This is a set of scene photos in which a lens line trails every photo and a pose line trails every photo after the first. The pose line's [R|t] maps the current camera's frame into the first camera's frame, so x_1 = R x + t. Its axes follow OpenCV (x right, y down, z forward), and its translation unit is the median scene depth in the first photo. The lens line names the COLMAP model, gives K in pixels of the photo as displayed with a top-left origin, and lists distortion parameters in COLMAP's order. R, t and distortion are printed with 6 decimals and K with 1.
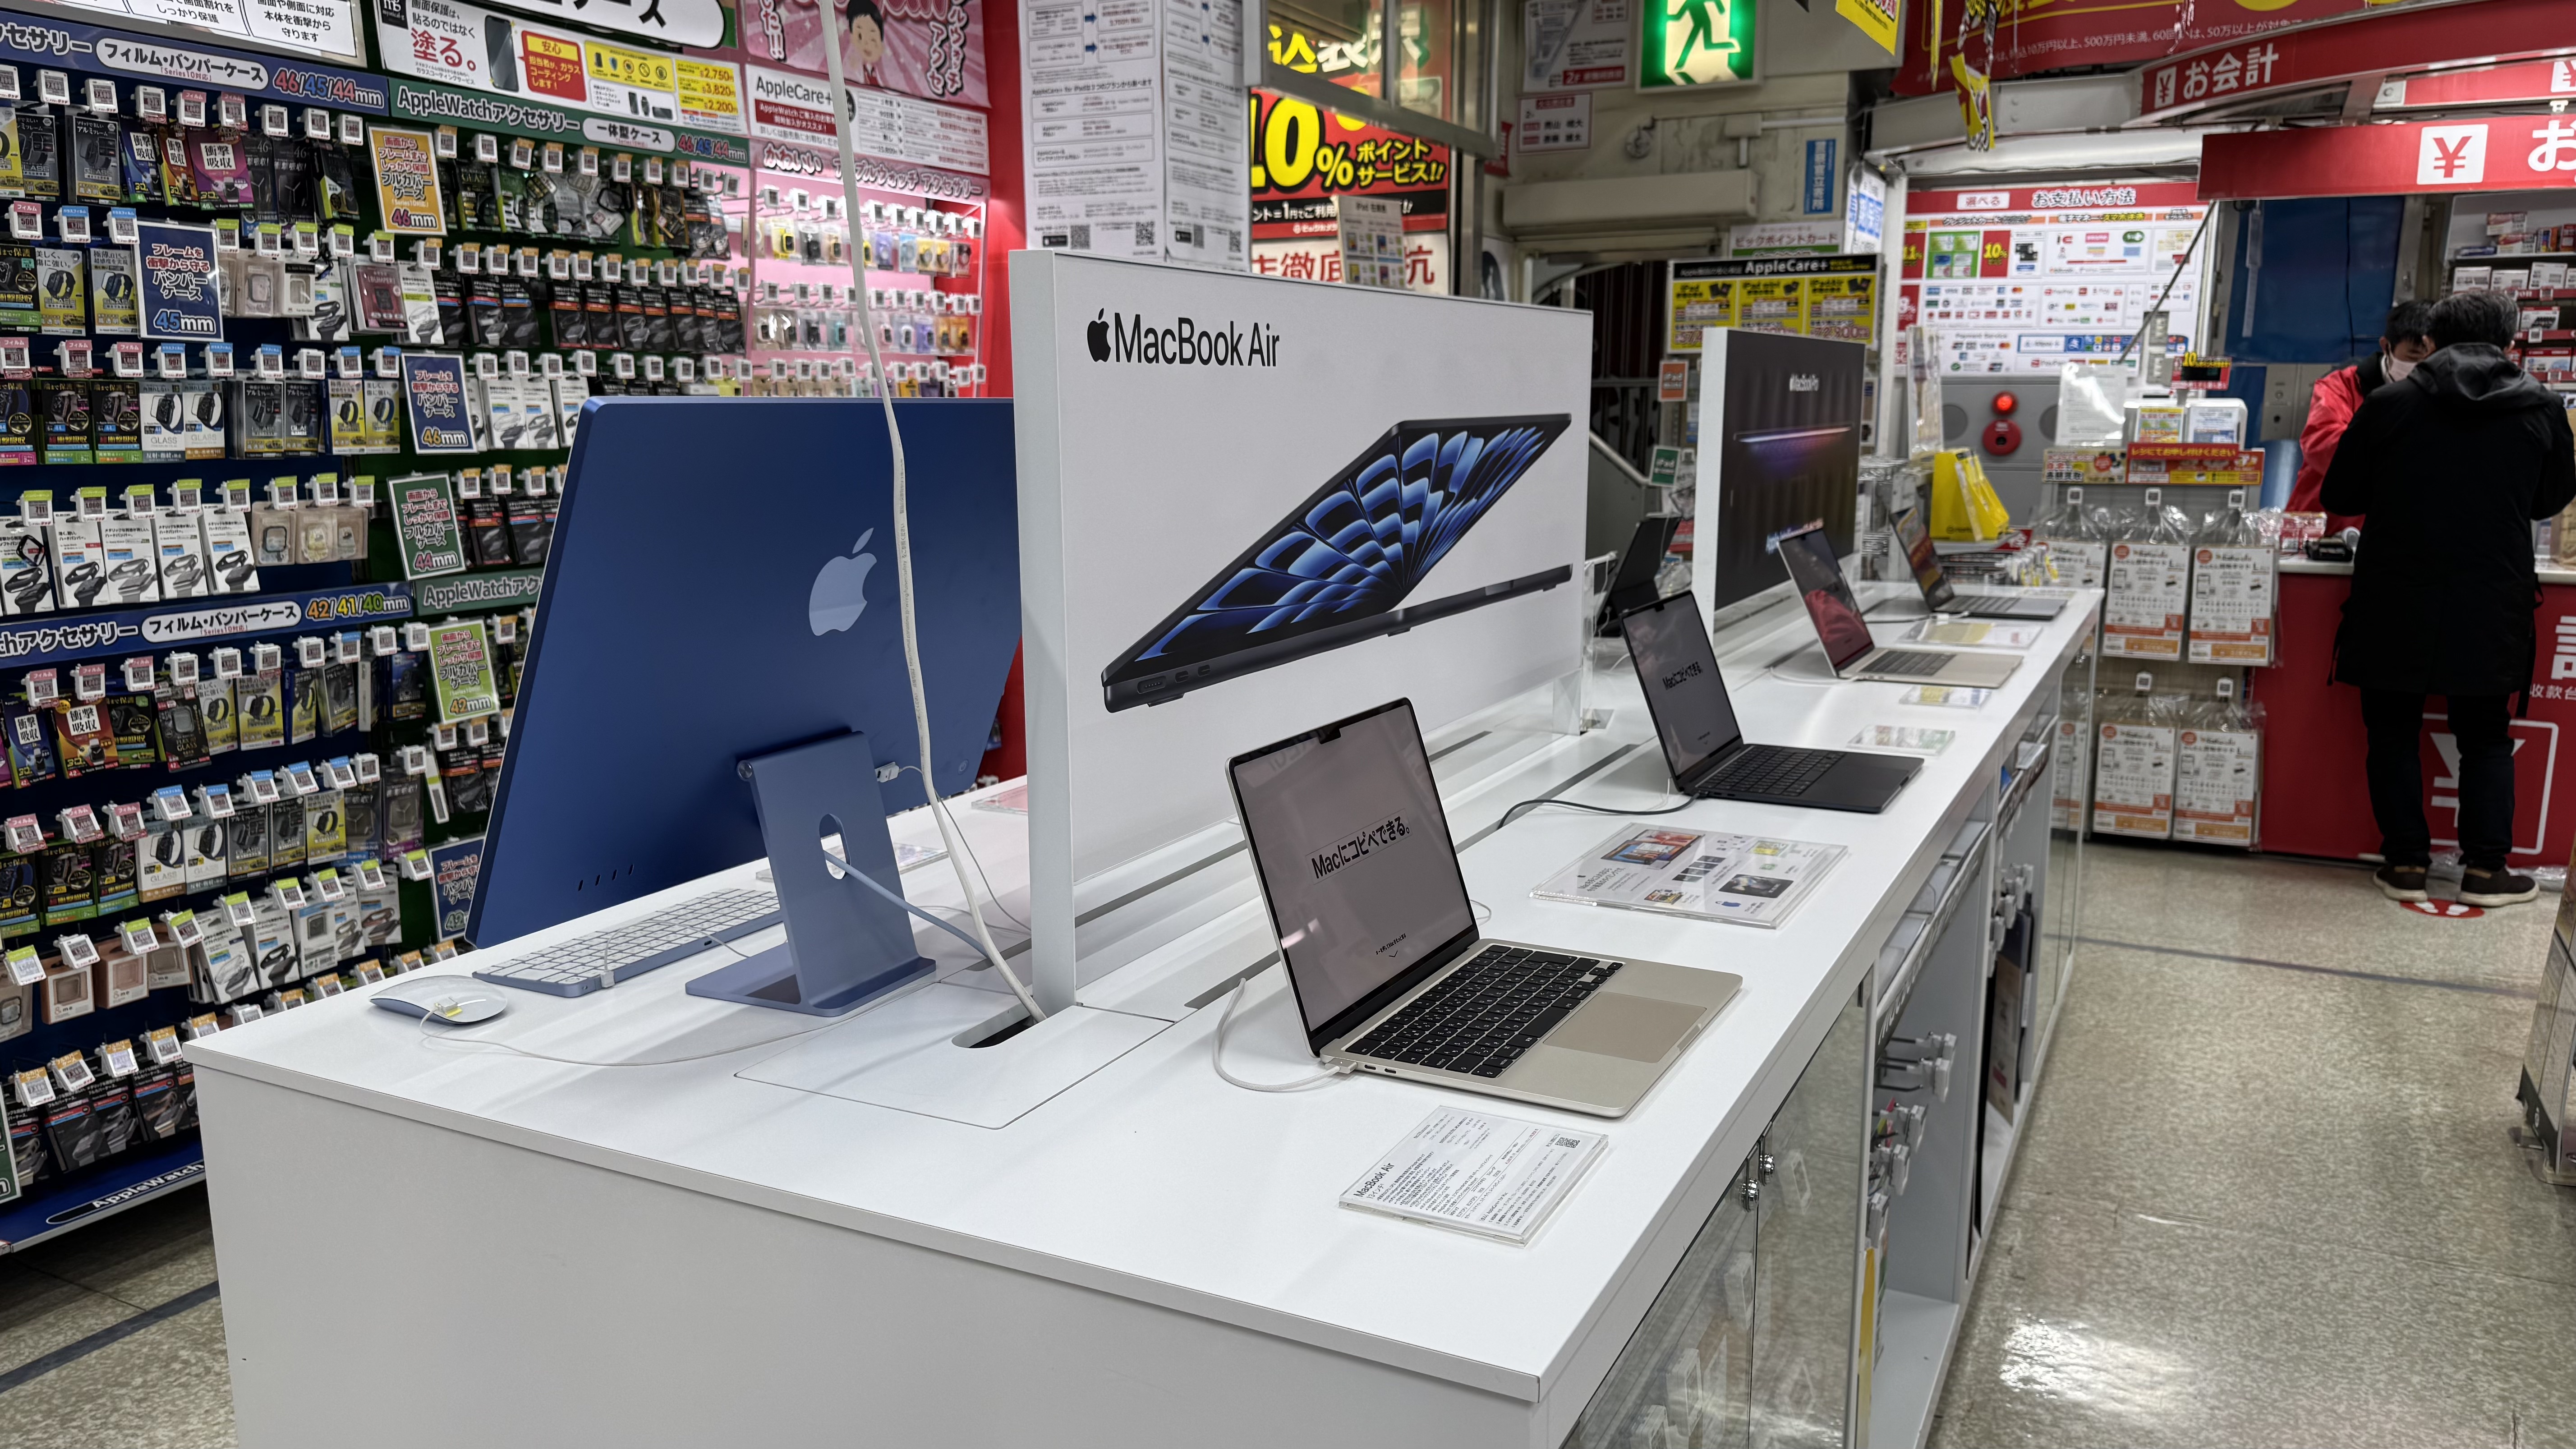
lens RADIAL K [[1853.0, 0, 1281.9], [0, 1853.0, 728.9], [0, 0, 1]] dist [0.048470, -0.038790]
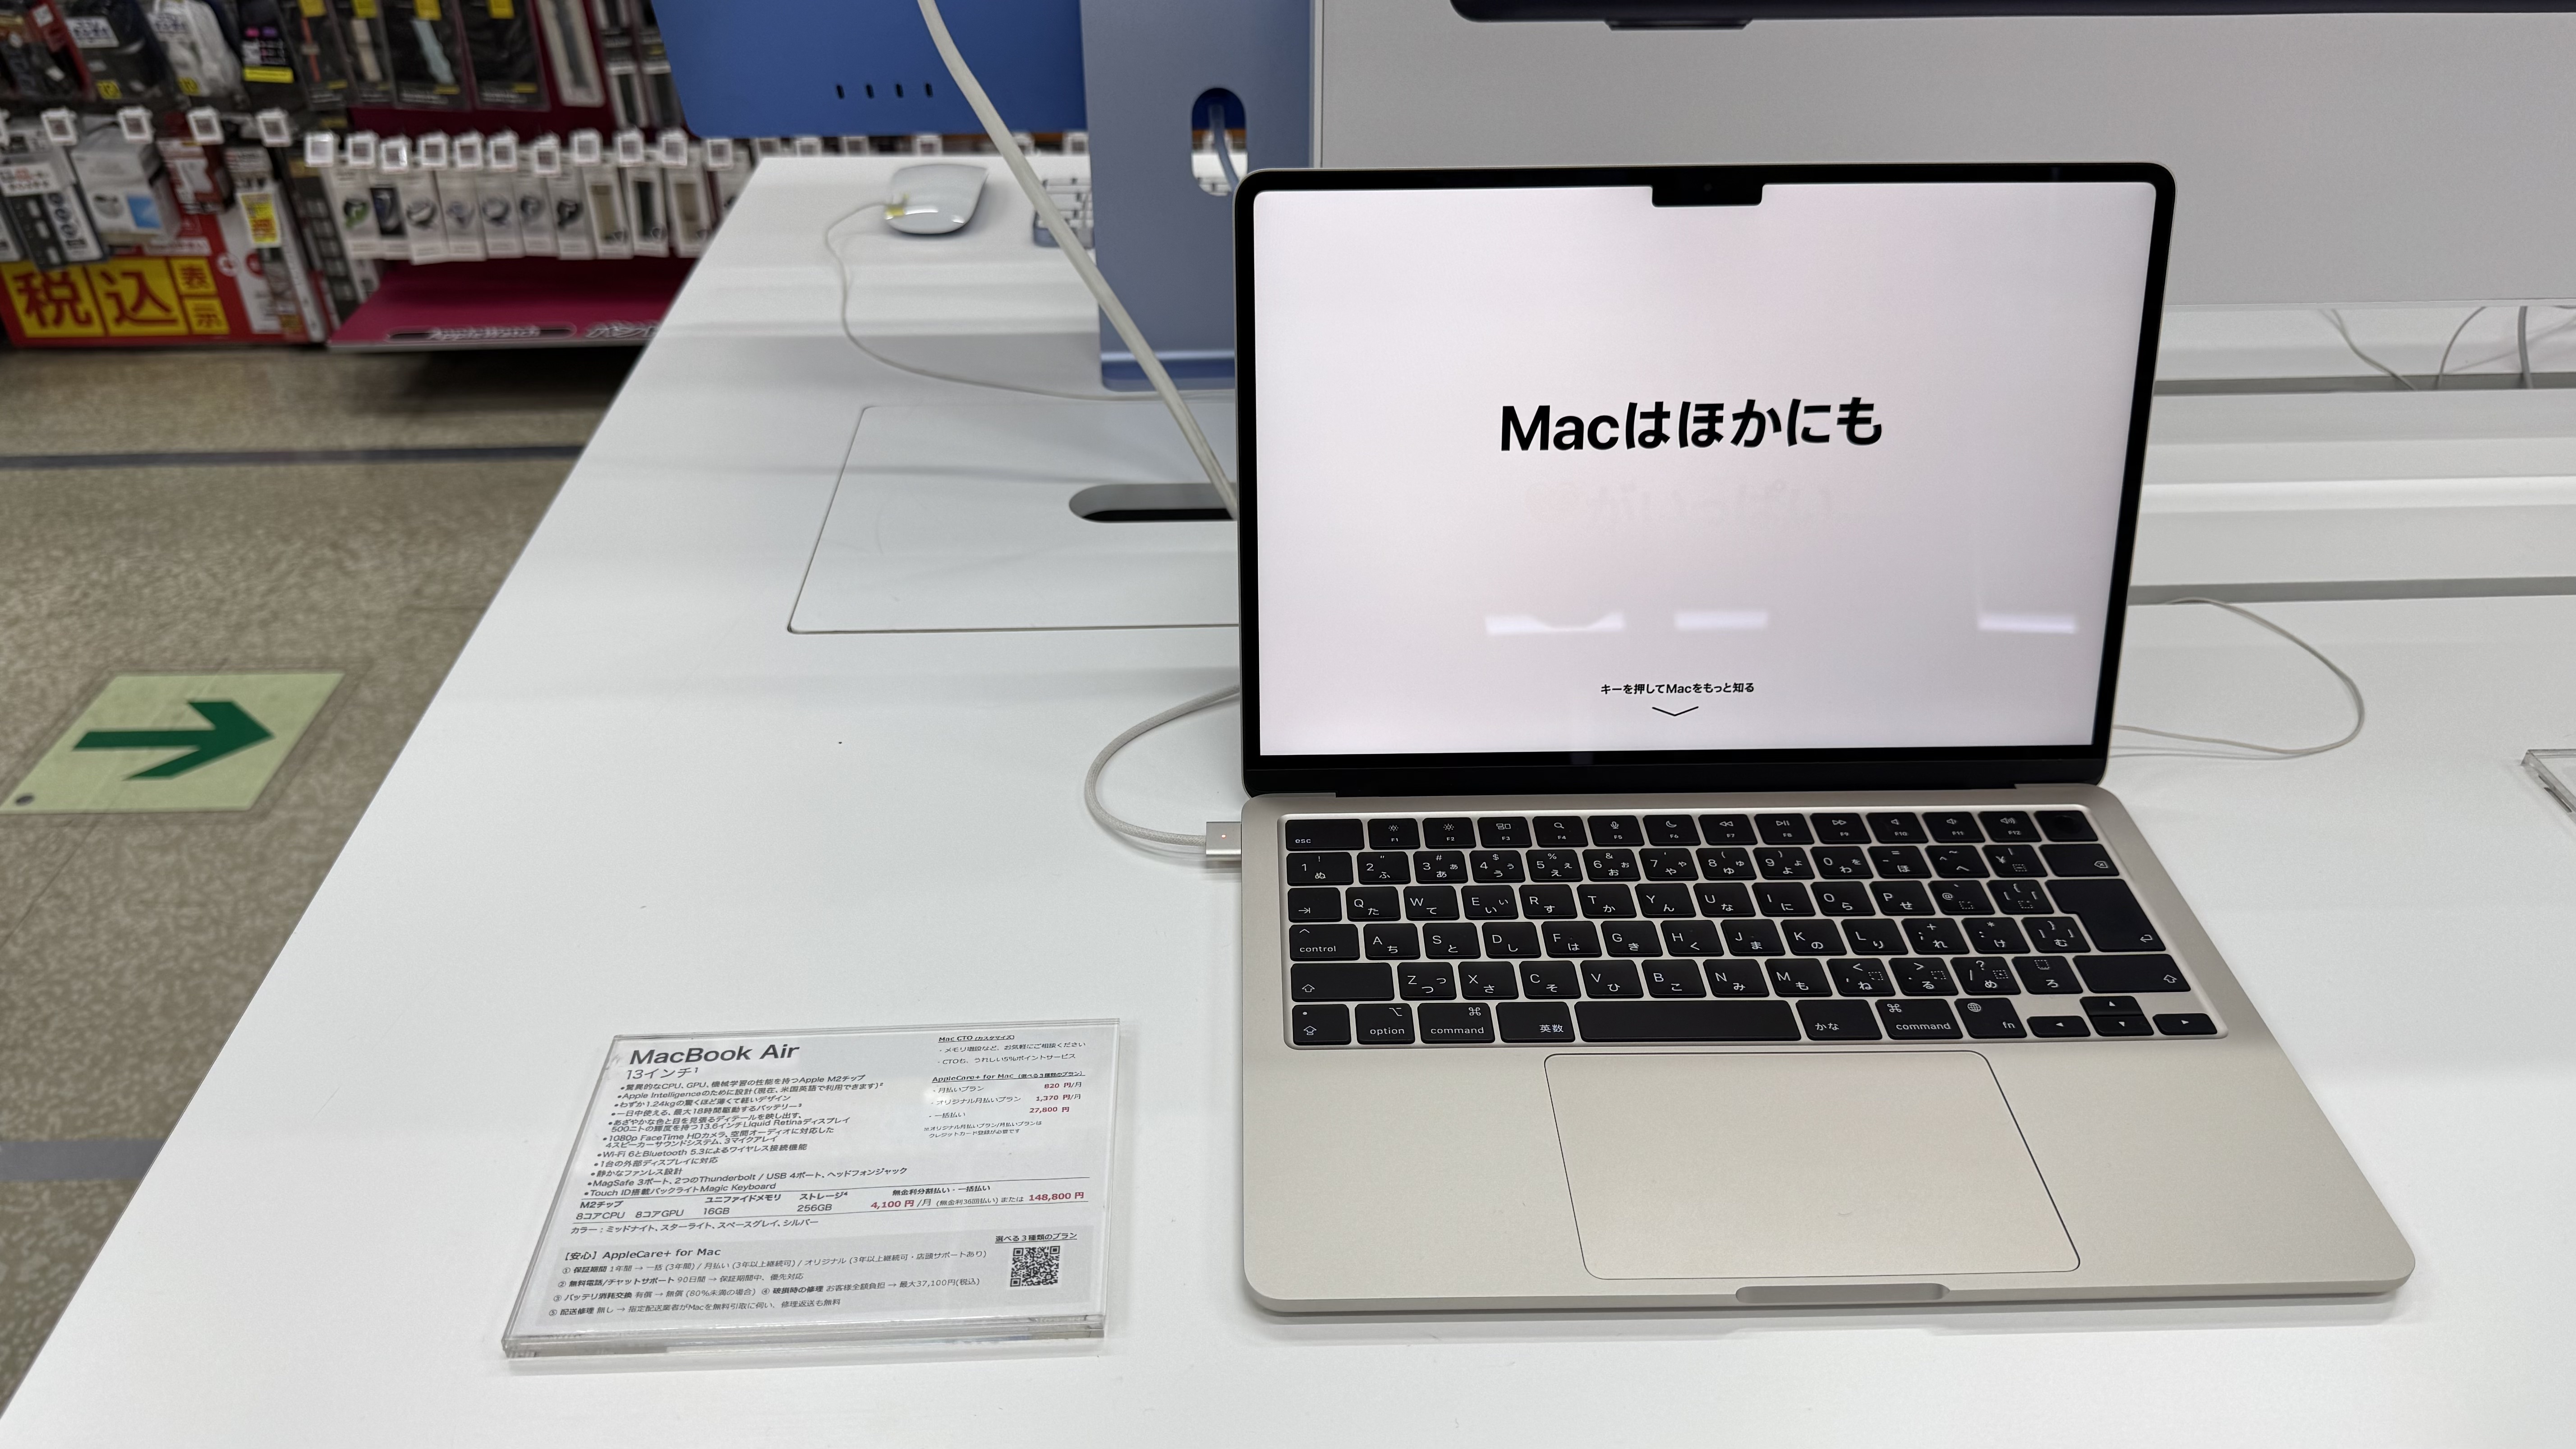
lens RADIAL K [[1853.0, 0, 1290.1], [0, 1853.0, 742.9], [0, 0, 1]] dist [0.048470, -0.038790]
pose [[0.489577, 0.503673, -0.711778, 0.351279], [-0.162865, 0.854752, 0.492823, -0.084491], [0.856615, -0.125351, 0.500498, 0.695139]]
